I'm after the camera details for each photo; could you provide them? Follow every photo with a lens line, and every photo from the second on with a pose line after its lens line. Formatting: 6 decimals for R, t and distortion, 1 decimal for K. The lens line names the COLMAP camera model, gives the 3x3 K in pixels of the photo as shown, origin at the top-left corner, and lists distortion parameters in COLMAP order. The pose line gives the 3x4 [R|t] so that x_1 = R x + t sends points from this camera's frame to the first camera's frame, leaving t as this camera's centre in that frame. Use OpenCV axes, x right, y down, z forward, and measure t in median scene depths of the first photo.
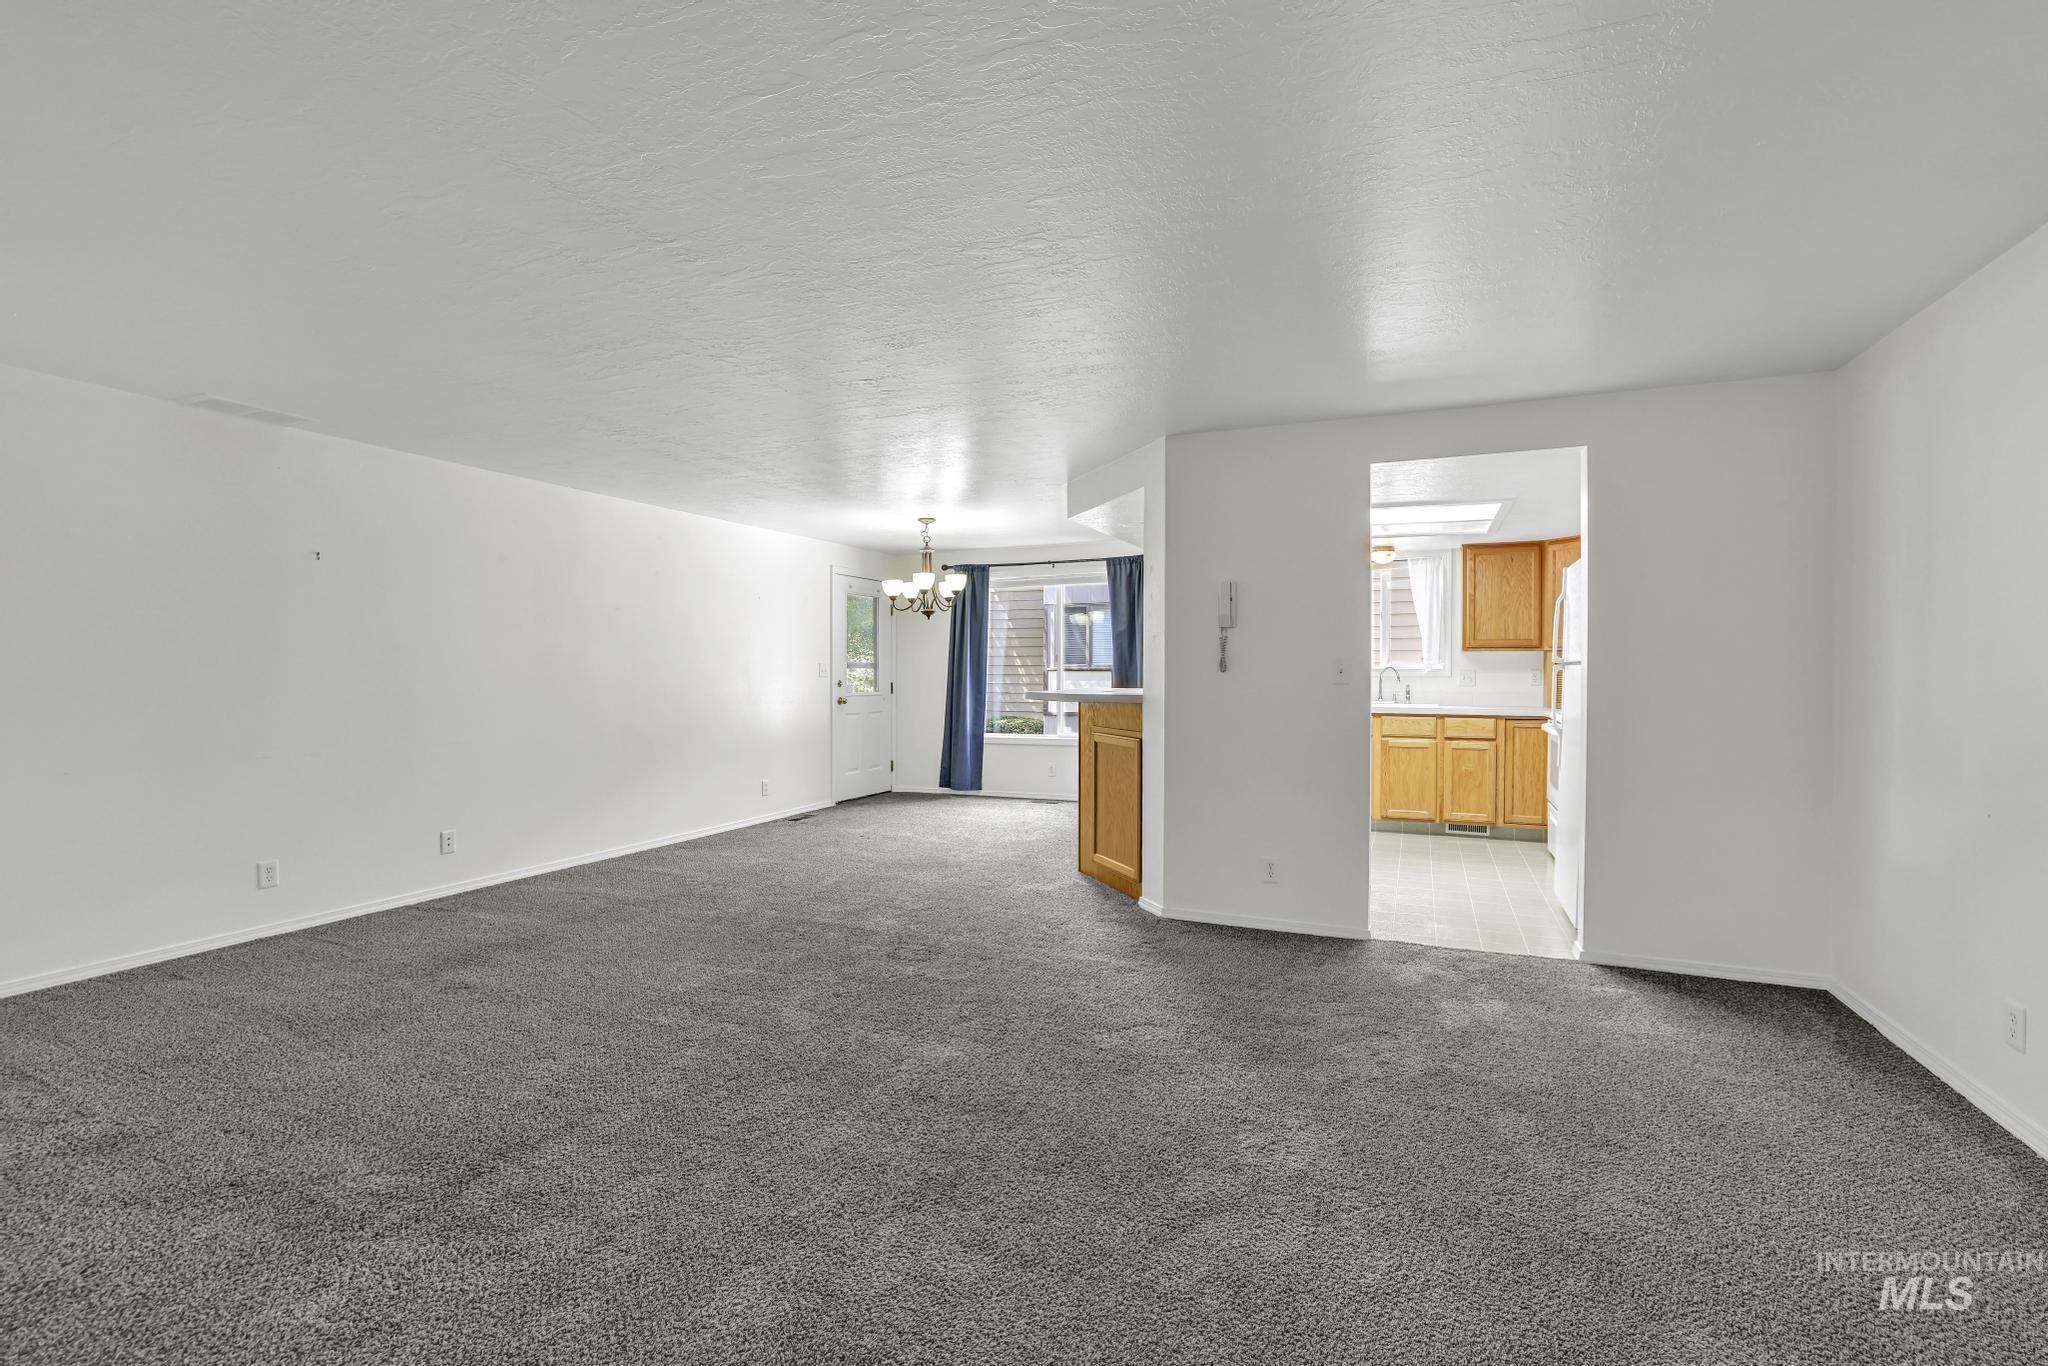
lens RADIAL K [[934.6, 0, 998.8], [0, 934.6, 673.2], [0, 0, 1]] dist [-0.031943, 0.013444]
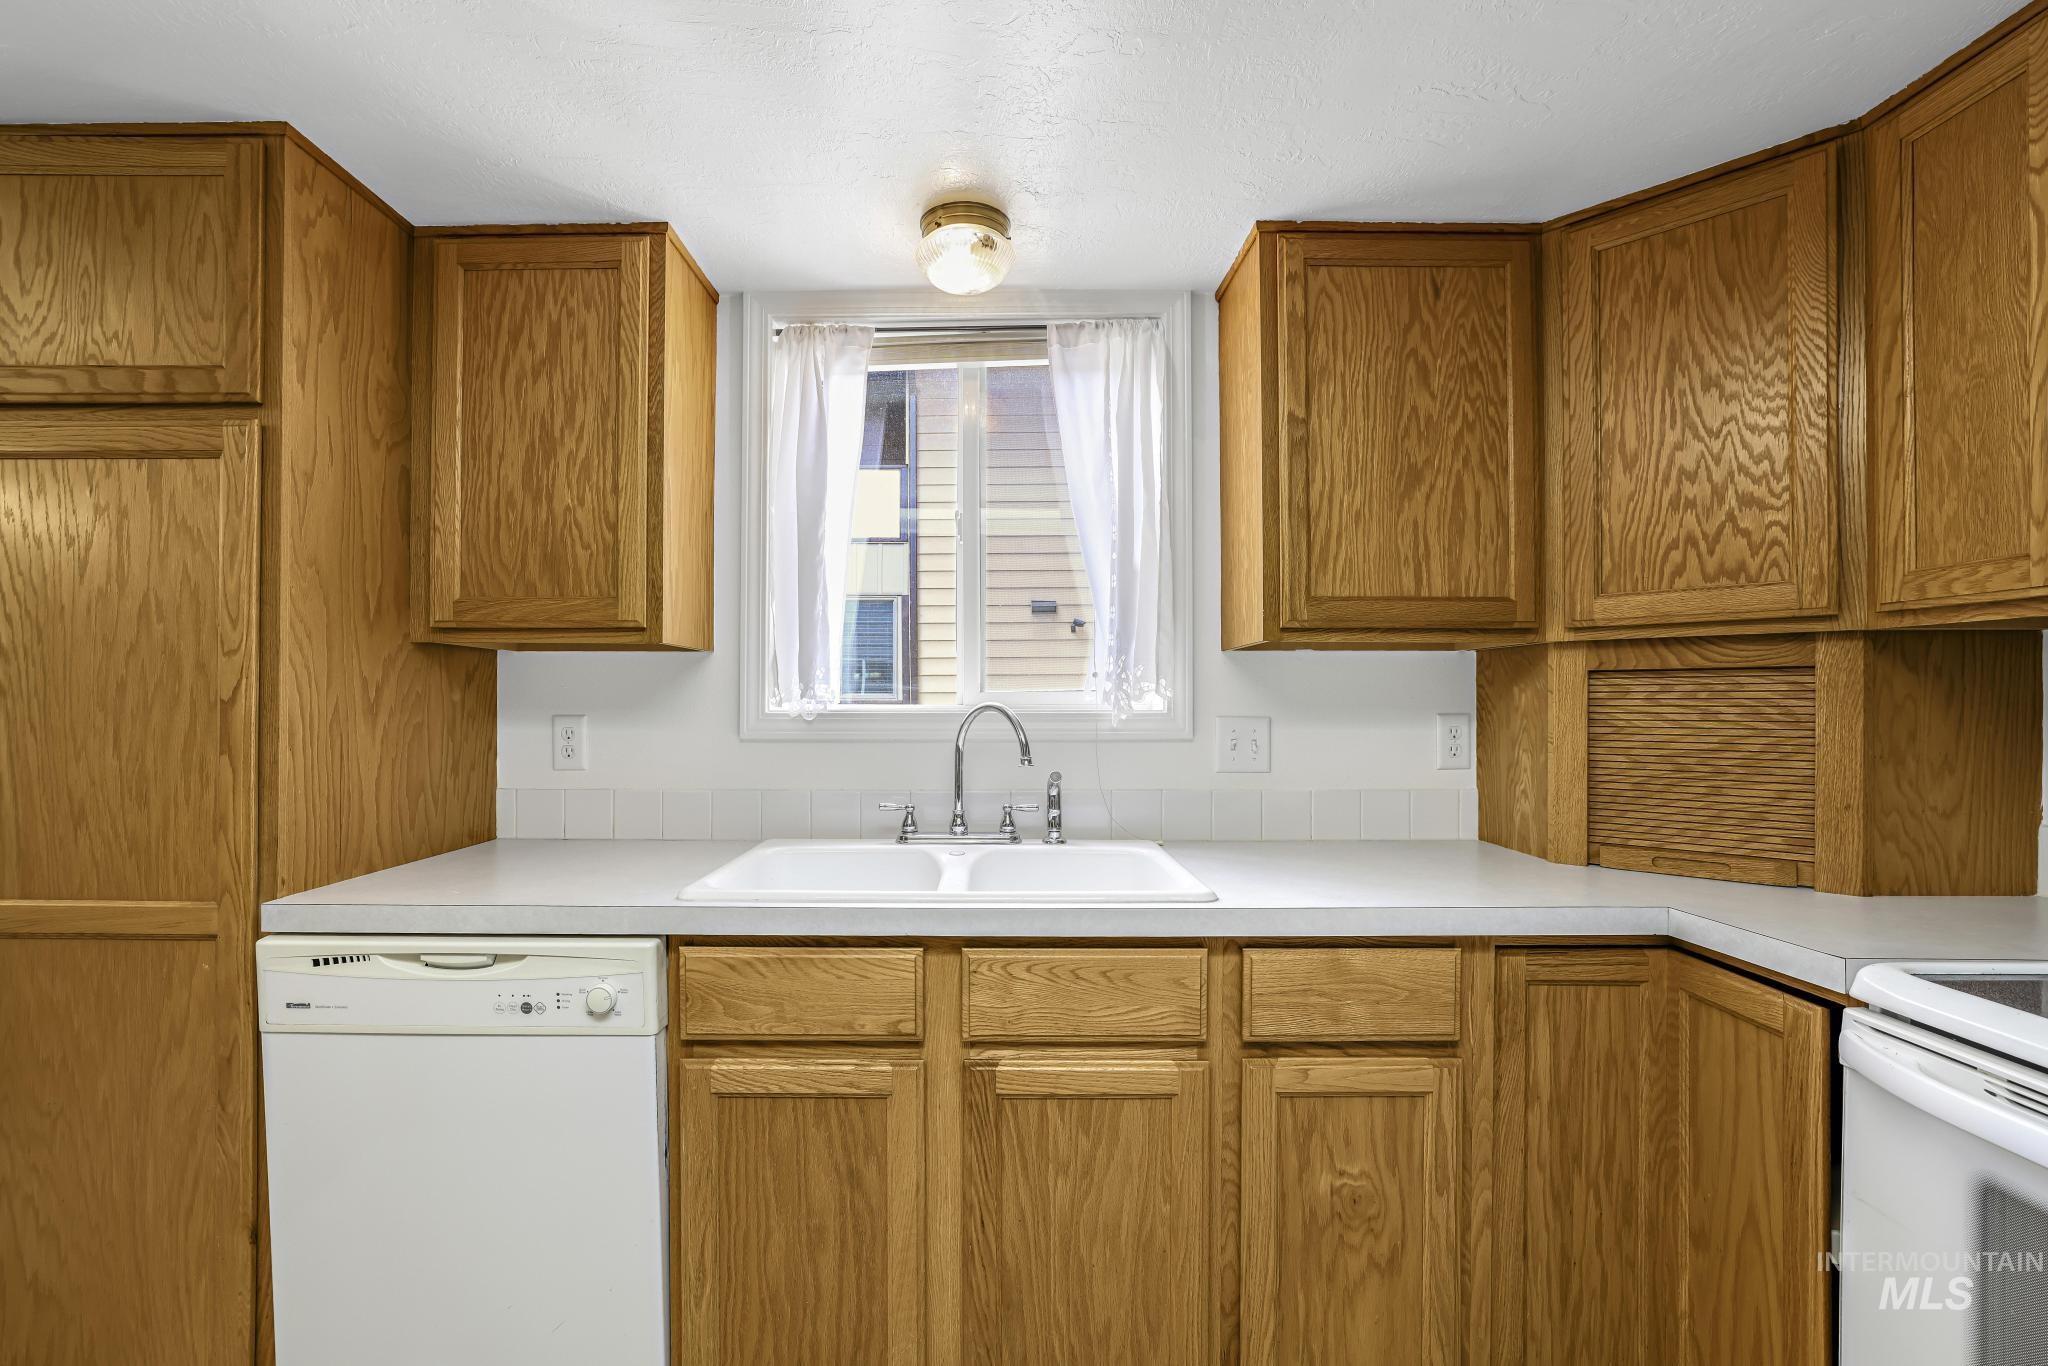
lens RADIAL K [[934.6, 0, 935.5], [0, 934.6, 703.6], [0, 0, 1]] dist [-0.031943, 0.013444]
pose [[0.921915, -0.000467, 0.387393, 0.325179], [0.000948, 0.999999, -0.001050, -0.007471], [-0.387392, 0.001336, 0.921914, 0.812258]]
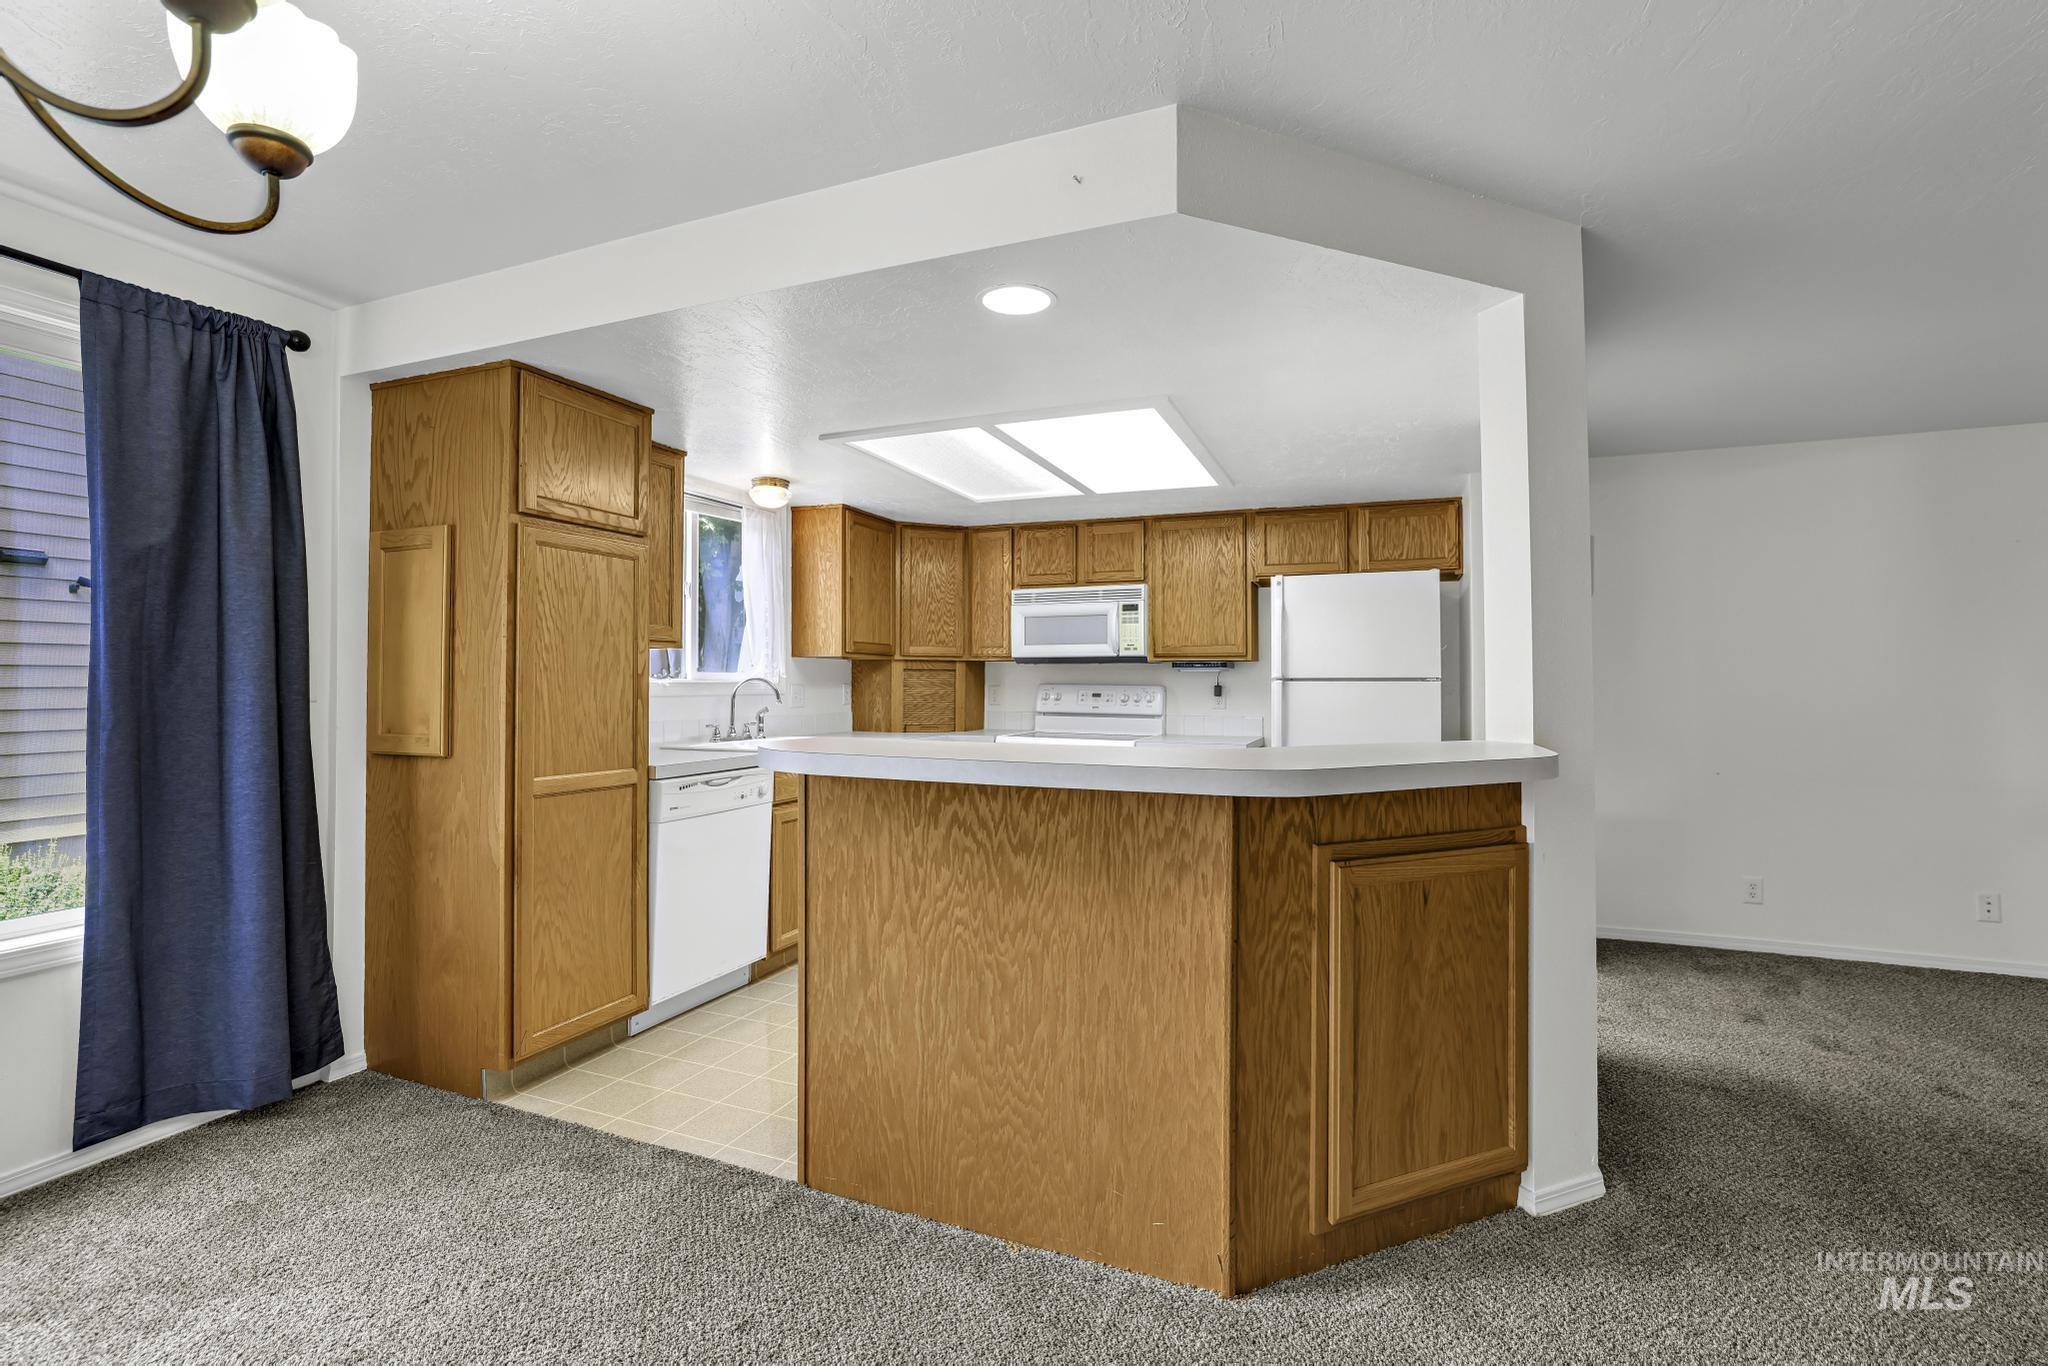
lens RADIAL K [[934.6, 0, 1070.1], [0, 934.6, 657.3], [0, 0, 1]] dist [-0.031943, 0.013444]
pose [[-0.069804, 0.030949, 0.997081, -0.202382], [-0.001086, 0.999516, -0.031101, -0.002622], [-0.997560, -0.003253, -0.069737, 0.890522]]
